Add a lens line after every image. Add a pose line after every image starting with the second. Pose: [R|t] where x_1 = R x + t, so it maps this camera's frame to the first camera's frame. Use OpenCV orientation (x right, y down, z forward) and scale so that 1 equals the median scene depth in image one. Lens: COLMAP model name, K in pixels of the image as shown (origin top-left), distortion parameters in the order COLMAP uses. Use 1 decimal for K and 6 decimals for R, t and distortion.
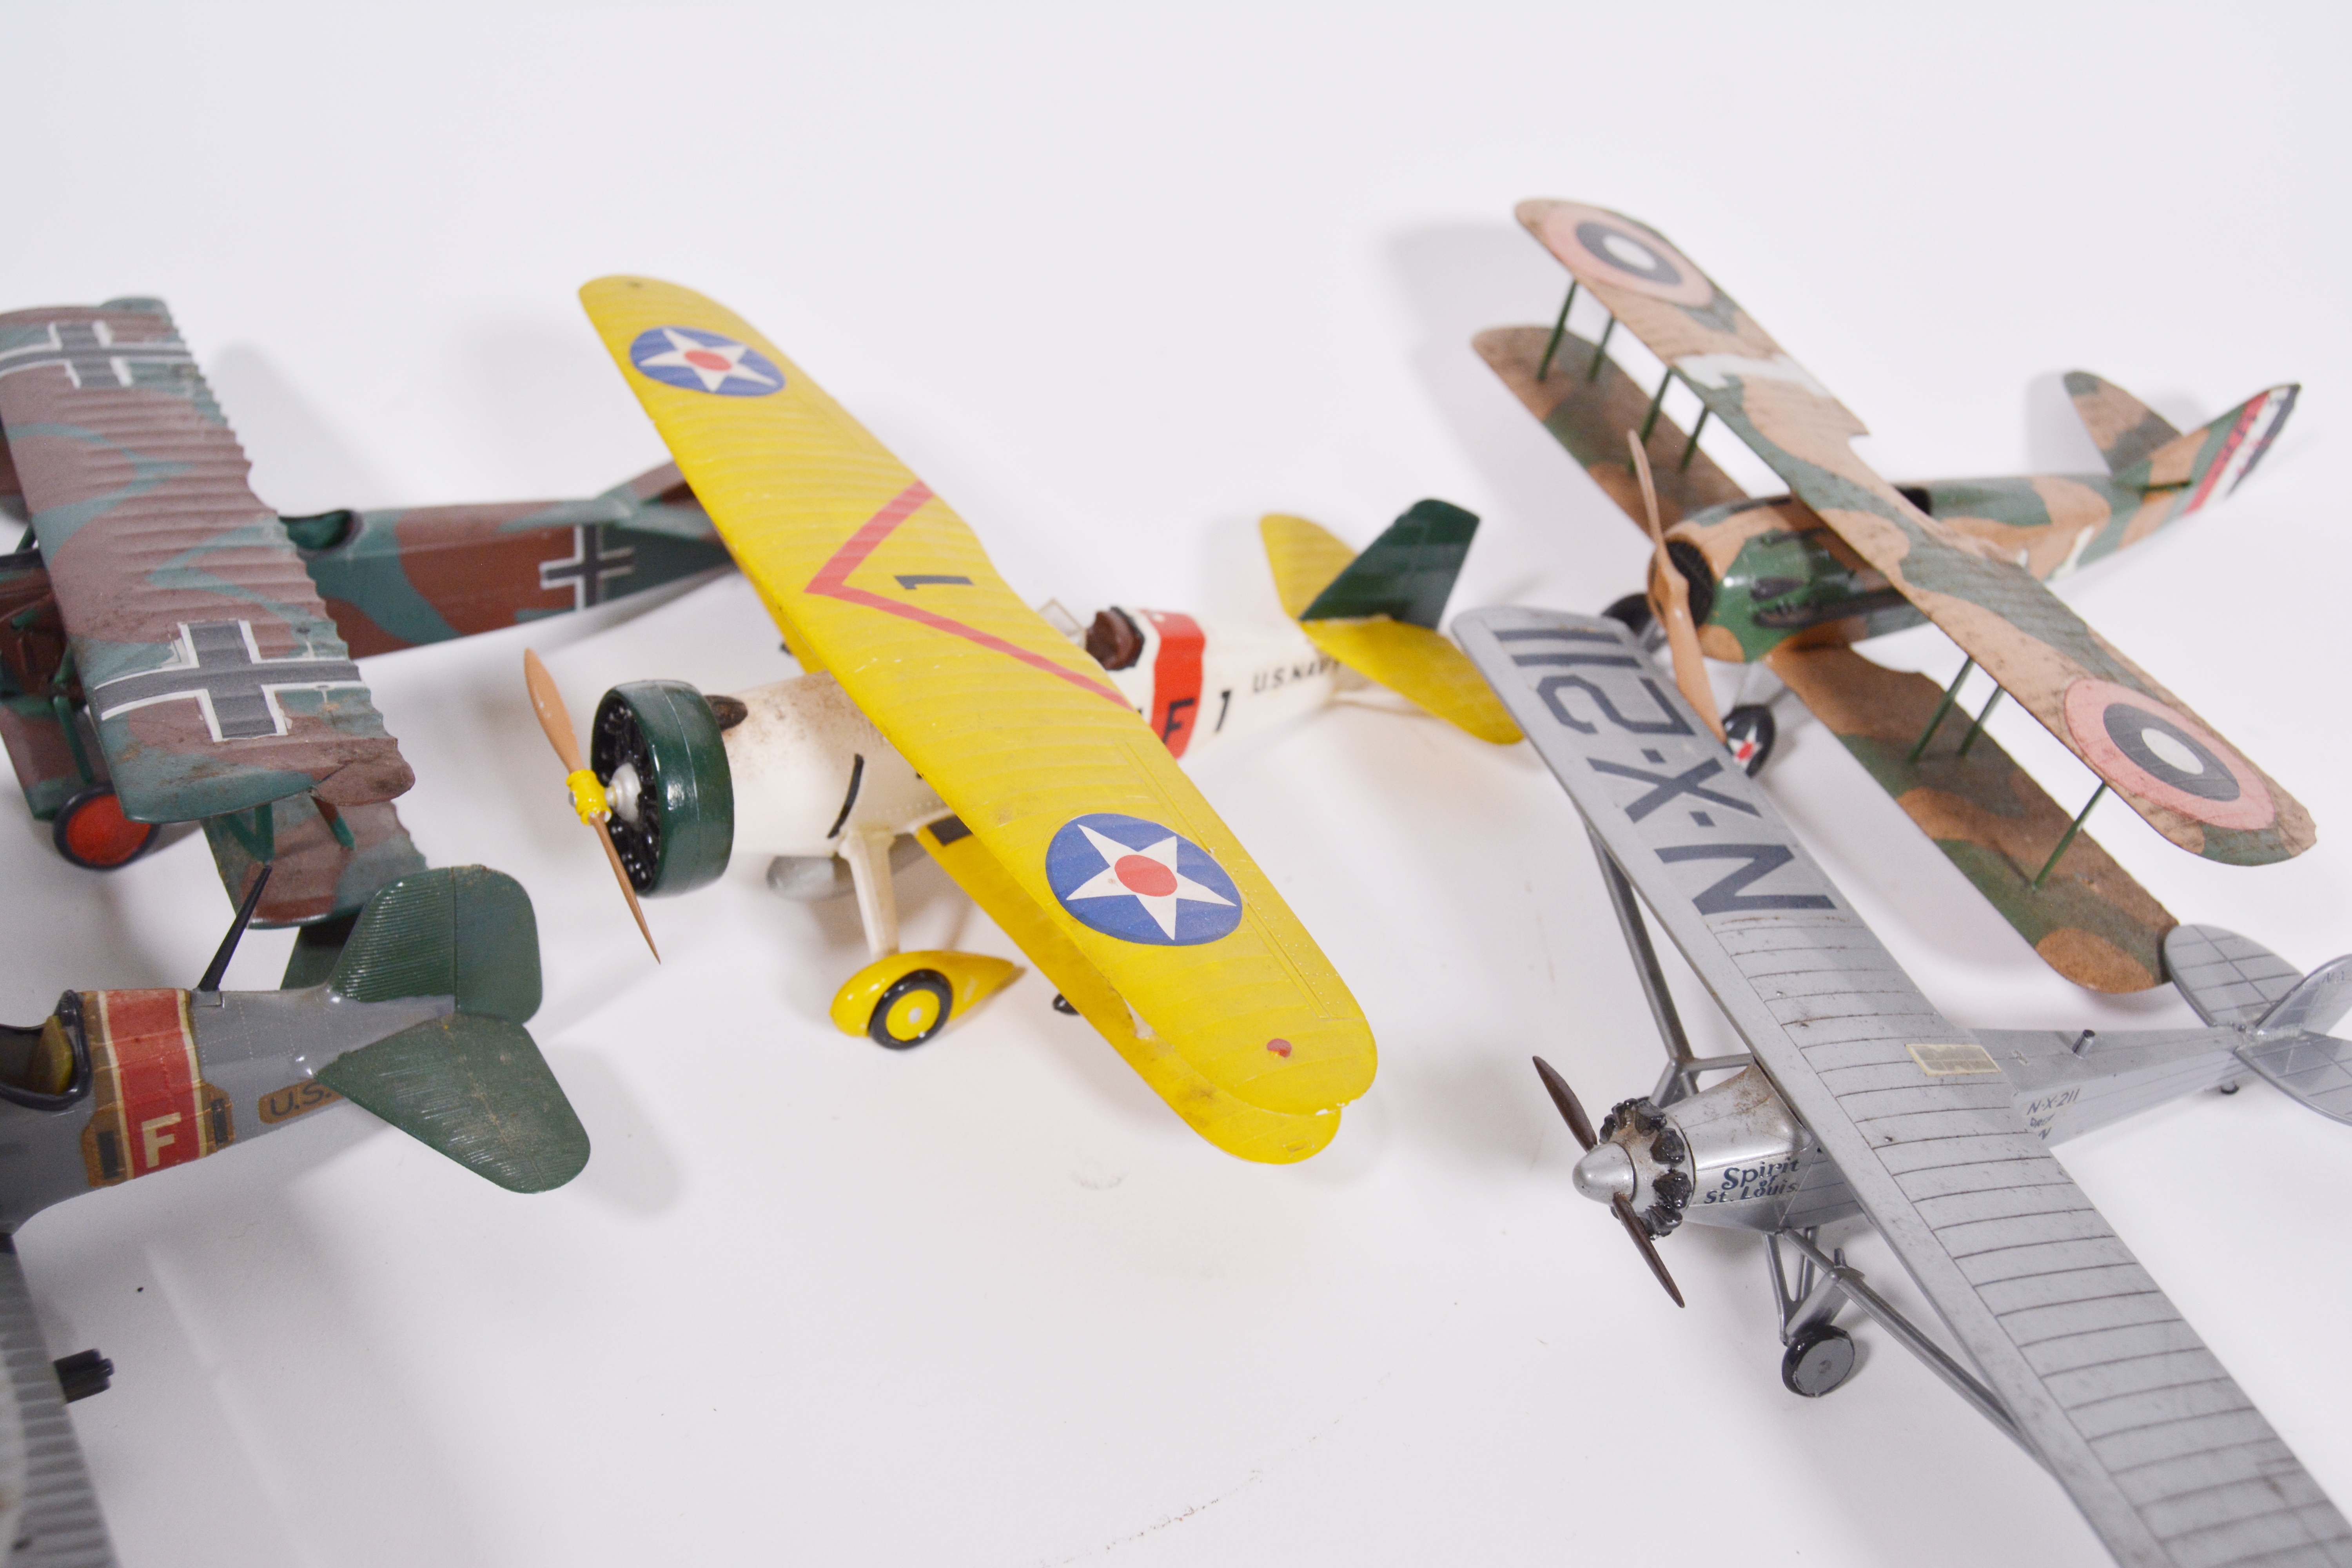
lens RADIAL K [[2251.8, 0, 1057.6], [0, 2251.8, 782.0], [0, 0, 1]] dist [-0.075644, 0.000680]
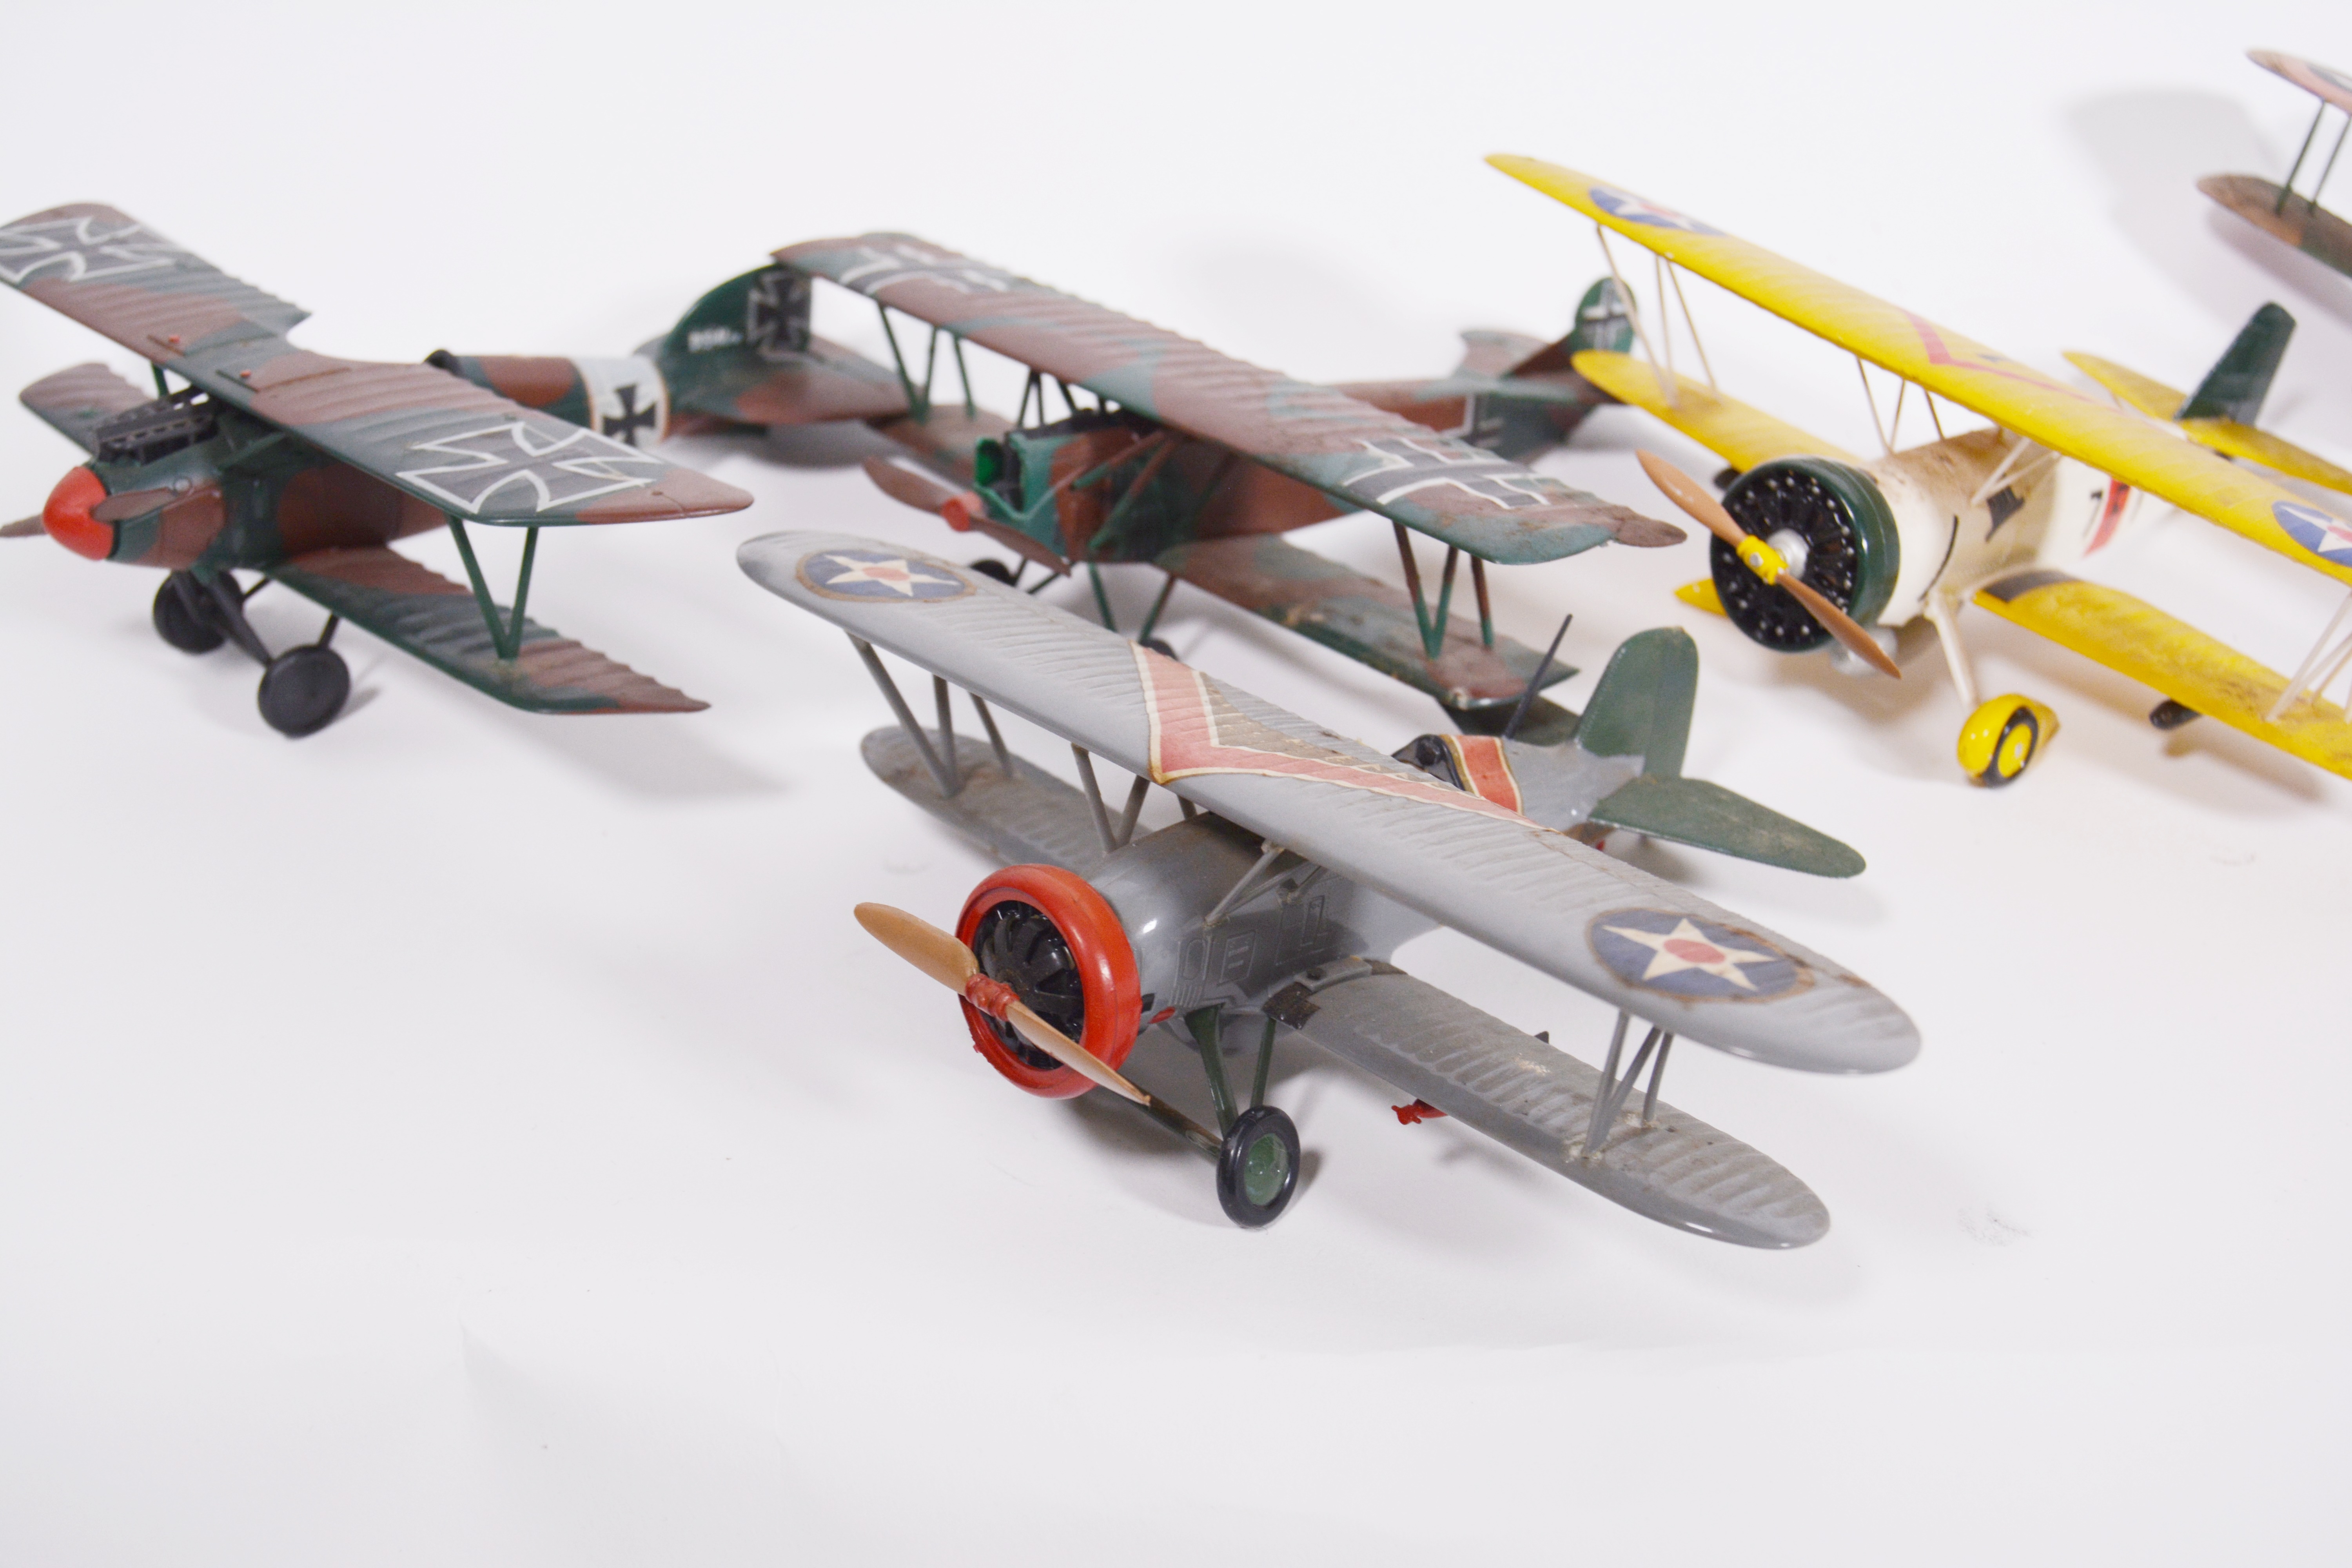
lens RADIAL K [[2998.0, 0, 1176.0], [0, 2998.0, 784.0], [0, 0, 1]] dist [-0.011415, -0.001155]
pose [[0.983345, -0.090866, 0.157403, -0.663240], [0.105652, 0.990479, -0.088257, 0.194591], [-0.147885, 0.103418, 0.983583, -0.362575]]
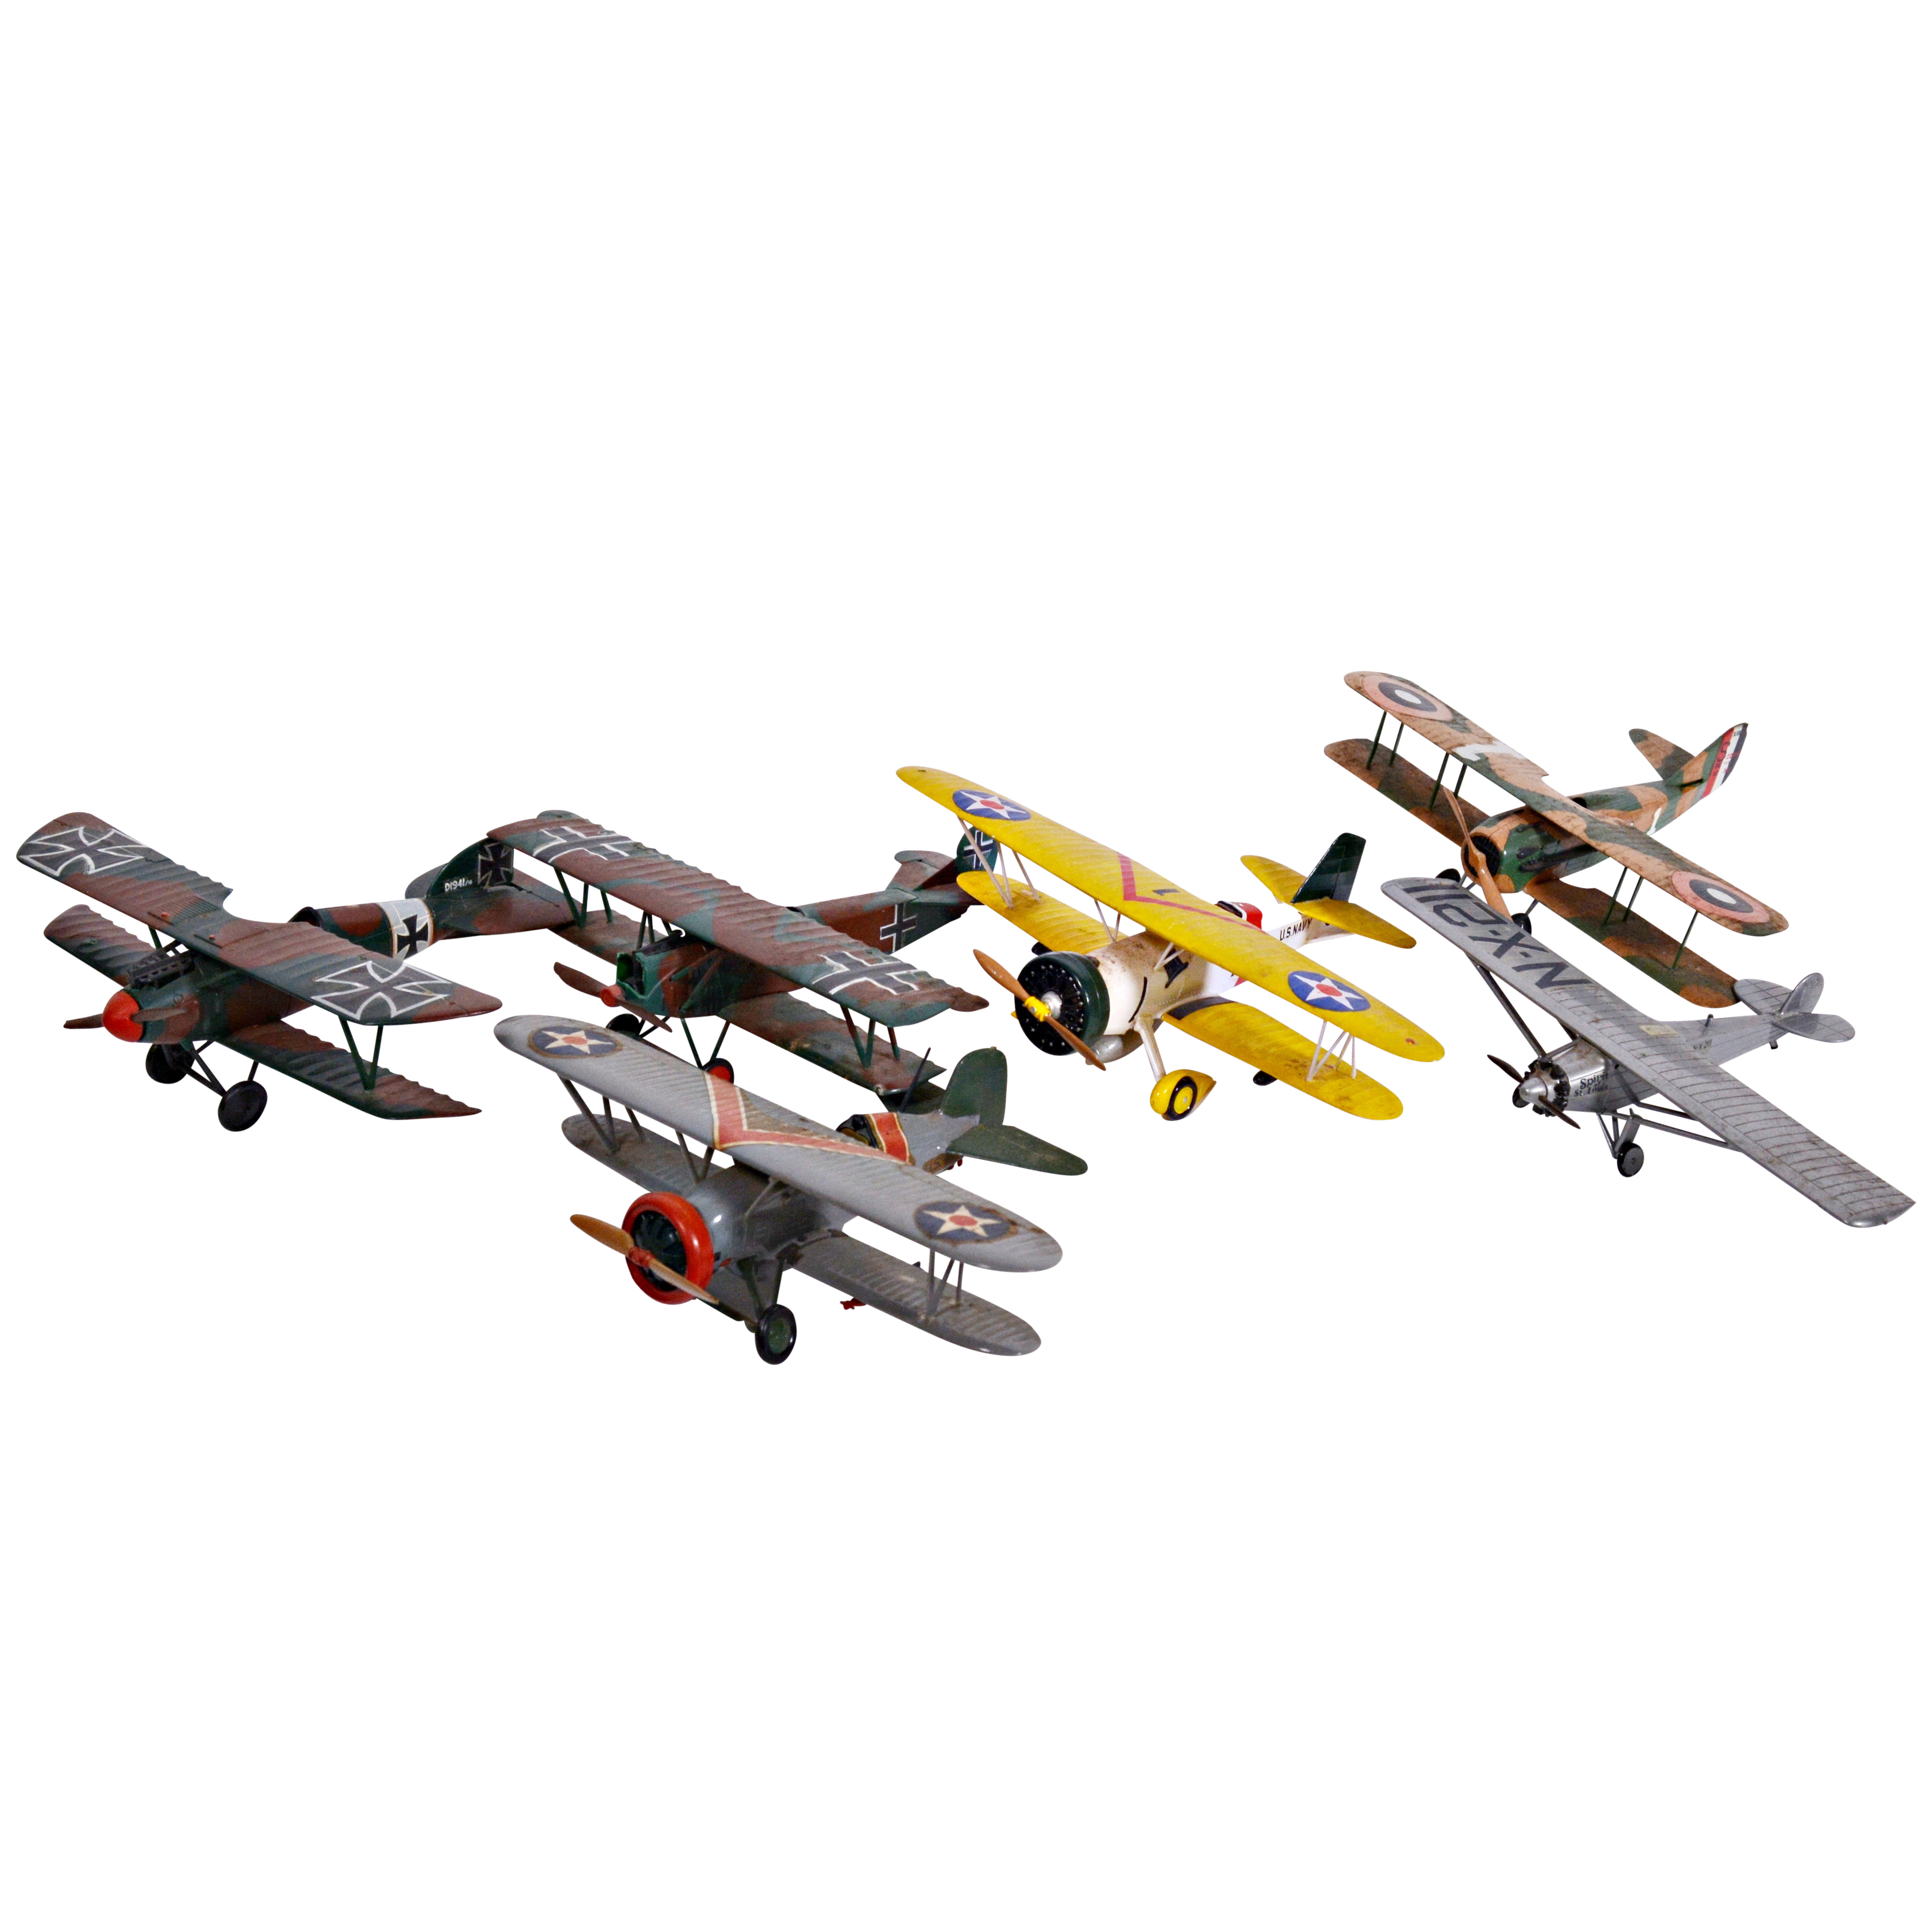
lens RADIAL K [[2807.9, 0, 1035.5], [0, 2807.9, 1013.4], [0, 0, 1]] dist [-0.010398, -0.046977]
pose [[0.960633, -0.129180, 0.245960, -0.773081], [0.155419, 0.983707, -0.090361, 0.223757], [-0.230279, 0.125030, 0.965059, -1.380400]]
